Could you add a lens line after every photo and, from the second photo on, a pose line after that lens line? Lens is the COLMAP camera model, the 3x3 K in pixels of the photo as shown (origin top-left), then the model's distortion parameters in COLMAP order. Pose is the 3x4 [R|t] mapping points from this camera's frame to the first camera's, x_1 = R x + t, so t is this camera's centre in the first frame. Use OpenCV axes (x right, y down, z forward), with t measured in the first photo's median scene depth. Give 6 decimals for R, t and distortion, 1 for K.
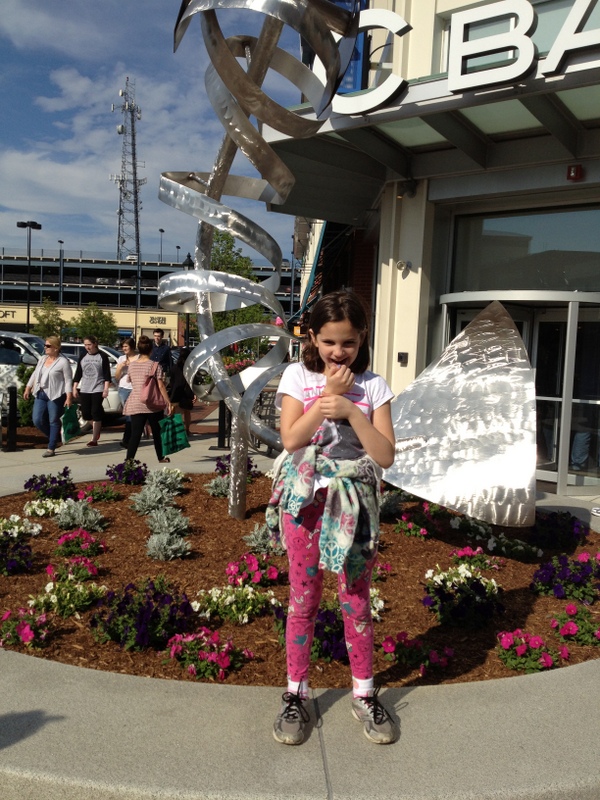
lens RADIAL K [[800.0, 0, 295.0], [0, 800.0, 400.2], [0, 0, 1]] dist [0.325120, -0.684700]
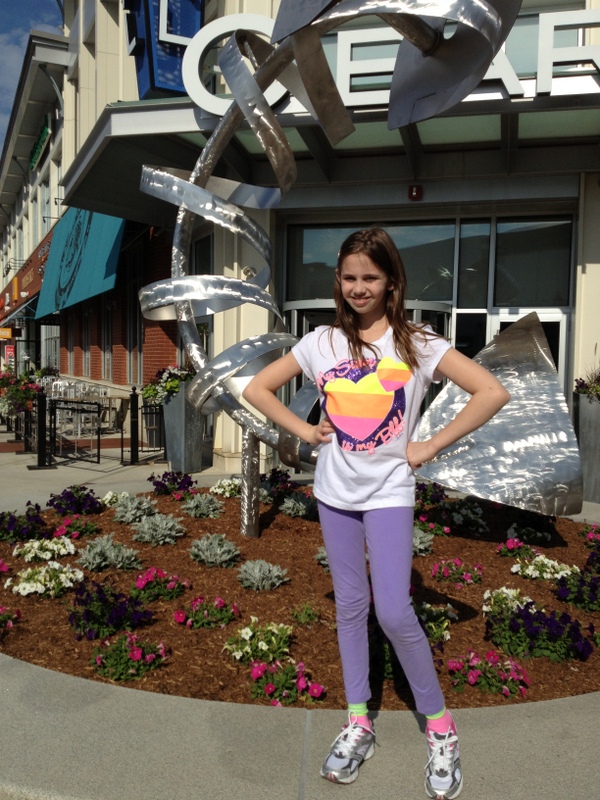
lens RADIAL K [[792.4, 0, 300.0], [0, 792.4, 400.0], [0, 0, 1]] dist [0.378700, -1.139356]
pose [[0.917657, -0.042026, 0.395145, -0.358326], [0.042800, 0.999060, 0.006861, -0.017638], [-0.395062, 0.010616, 0.918593, 0.104843]]
